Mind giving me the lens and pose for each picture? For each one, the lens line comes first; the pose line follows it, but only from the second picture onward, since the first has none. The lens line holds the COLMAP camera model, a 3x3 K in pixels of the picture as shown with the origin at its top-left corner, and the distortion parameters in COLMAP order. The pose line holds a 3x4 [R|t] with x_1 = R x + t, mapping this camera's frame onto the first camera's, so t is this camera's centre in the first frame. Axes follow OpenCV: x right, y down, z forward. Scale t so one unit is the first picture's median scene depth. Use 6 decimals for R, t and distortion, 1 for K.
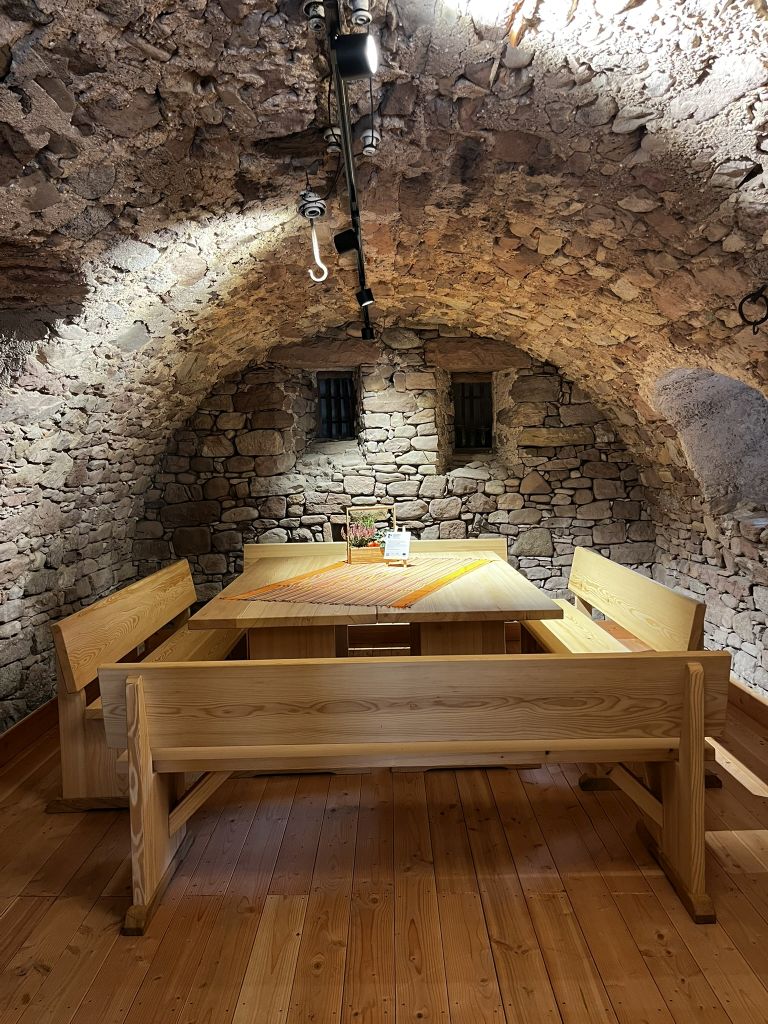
lens RADIAL K [[771.3, 0, 388.9], [0, 771.3, 511.9], [0, 0, 1]] dist [0.063817, -0.082651]
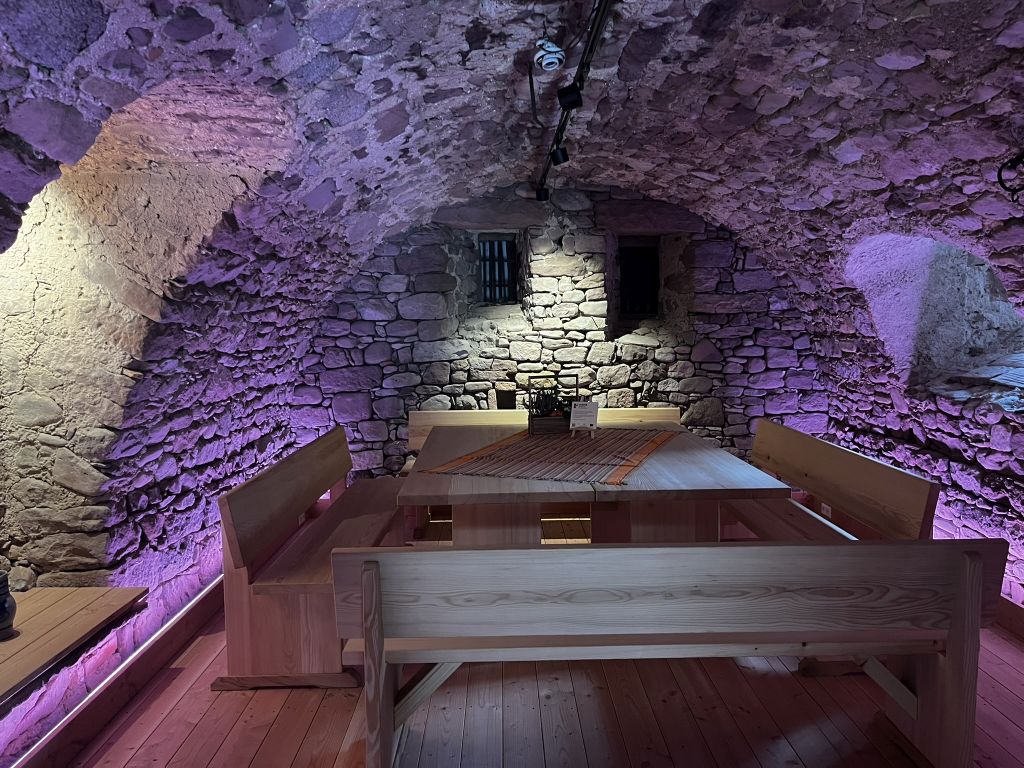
lens RADIAL K [[771.3, 0, 518.7], [0, 771.3, 383.8], [0, 0, 1]] dist [0.063817, -0.082651]
pose [[0.999687, 0.009126, 0.023287, -0.070064], [-0.009422, 0.999876, 0.012652, -0.005932], [-0.023169, -0.012868, 0.999649, 0.029188]]
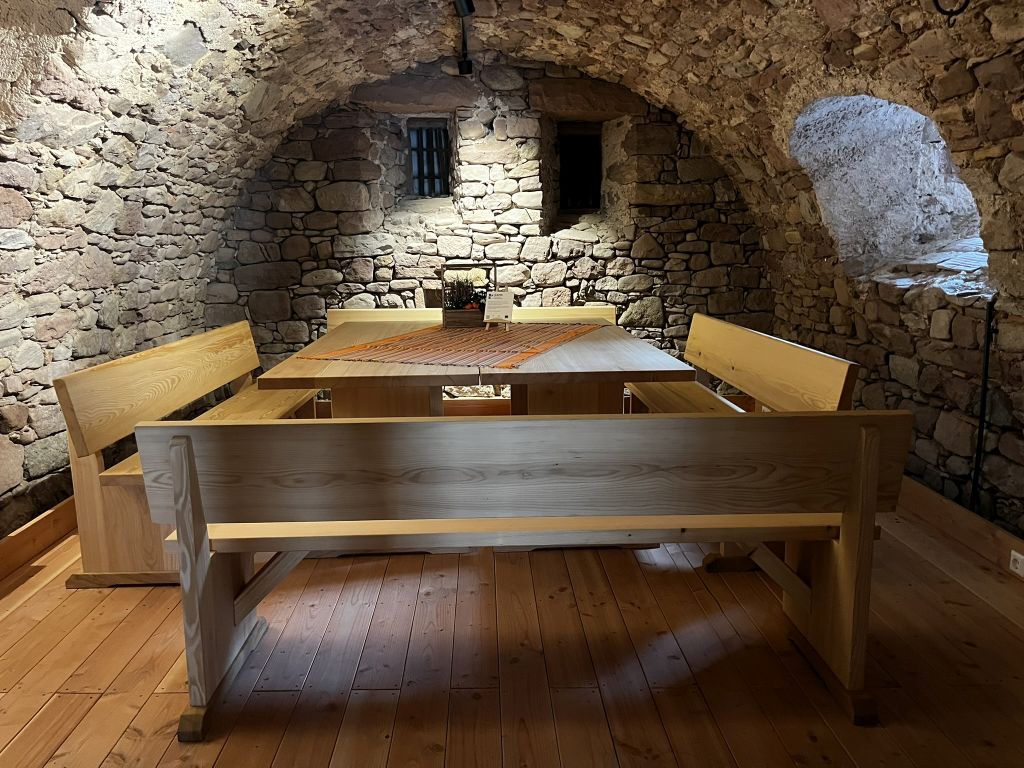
lens RADIAL K [[771.3, 0, 504.2], [0, 771.3, 382.7], [0, 0, 1]] dist [0.063817, -0.082651]
pose [[0.999479, 0.007438, 0.031415, -0.007549], [-0.010791, 0.994098, 0.107950, 0.026064], [-0.030427, -0.108233, 0.993660, 0.078456]]
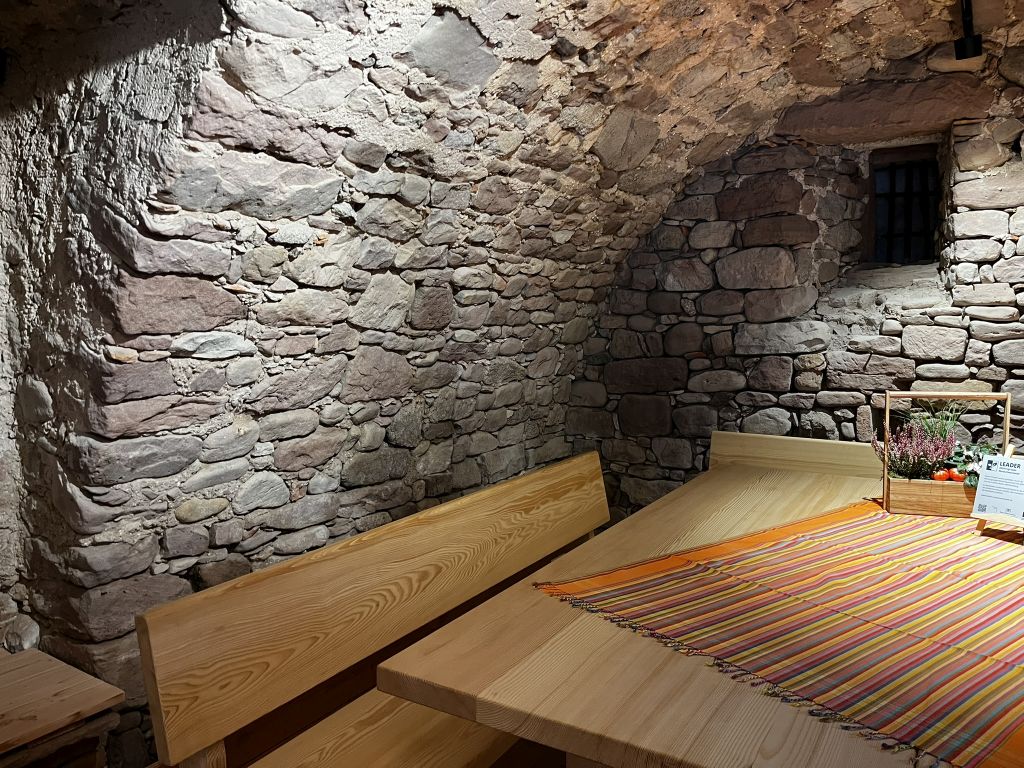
lens RADIAL K [[771.3, 0, 502.8], [0, 771.3, 373.8], [0, 0, 1]] dist [0.063817, -0.082651]
pose [[0.844045, 0.062703, -0.532594, -0.000062], [-0.053541, 0.998032, 0.032649, -0.014431], [0.533593, 0.000958, 0.845741, 0.365942]]
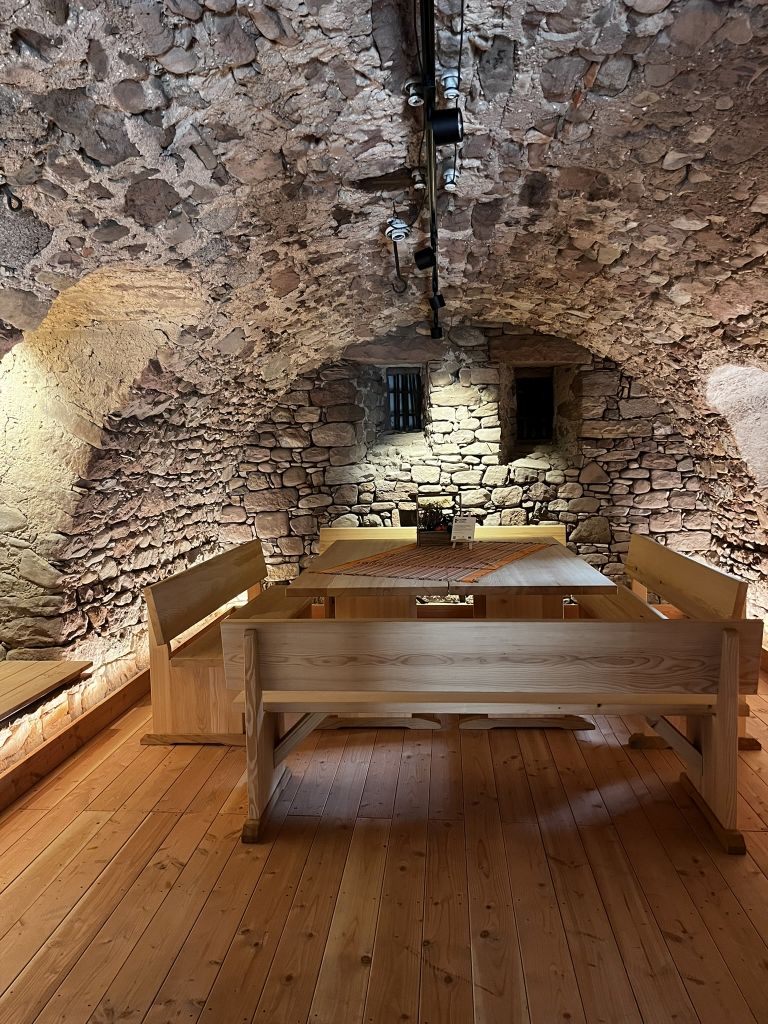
lens RADIAL K [[771.3, 0, 386.9], [0, 771.3, 513.9], [0, 0, 1]] dist [0.063817, -0.082651]
pose [[0.997061, 0.009614, -0.076011, -0.010720], [-0.008505, 0.999853, 0.014898, 0.004564], [0.076143, -0.014208, 0.996996, -0.072252]]
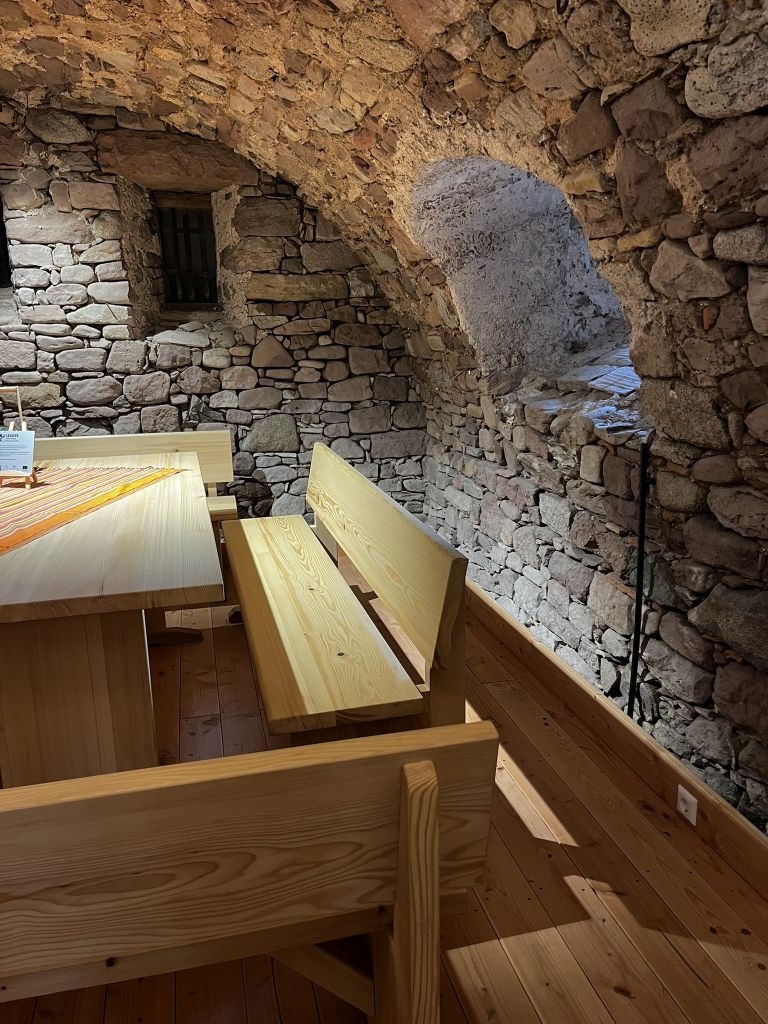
lens RADIAL K [[771.3, 0, 382.0], [0, 771.3, 516.5], [0, 0, 1]] dist [0.063817, -0.082651]
pose [[0.970636, -0.050504, 0.235192, 0.110349], [0.010847, 0.985906, 0.166946, -0.005225], [-0.240309, -0.159493, 0.957504, 0.243908]]
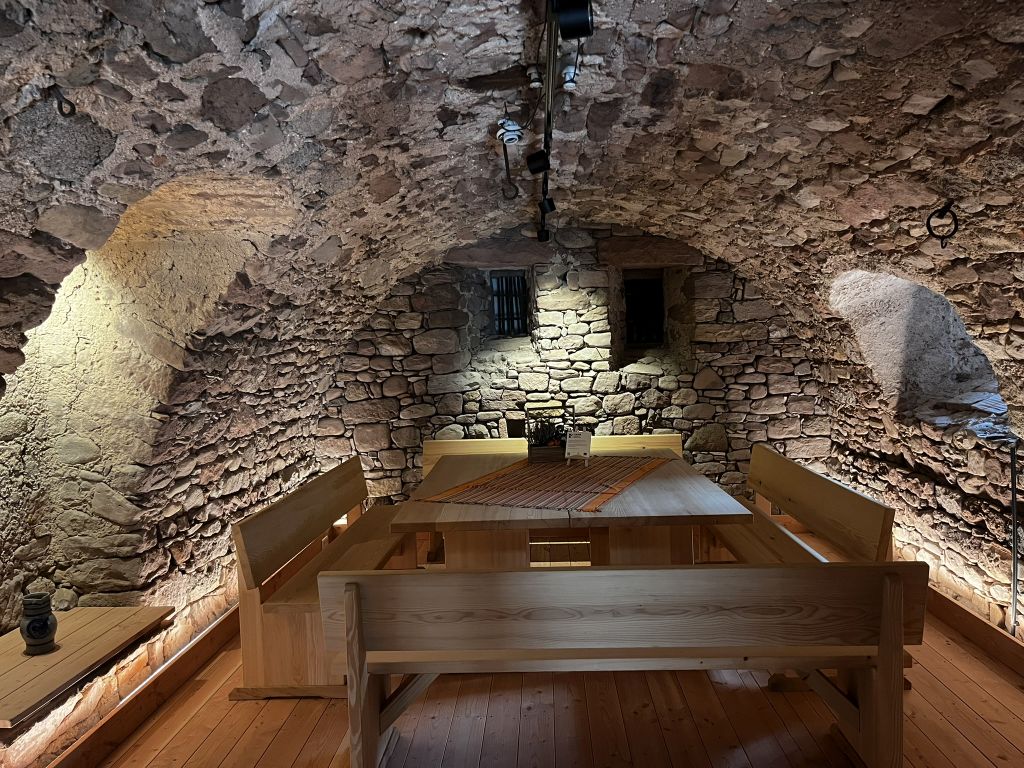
lens RADIAL K [[771.3, 0, 511.2], [0, 771.3, 386.6], [0, 0, 1]] dist [0.063817, -0.082651]
pose [[0.999064, -0.007989, -0.042509, -0.025254], [0.007540, 0.999914, -0.010713, -0.017972], [0.042591, 0.010383, 0.999039, -0.020949]]
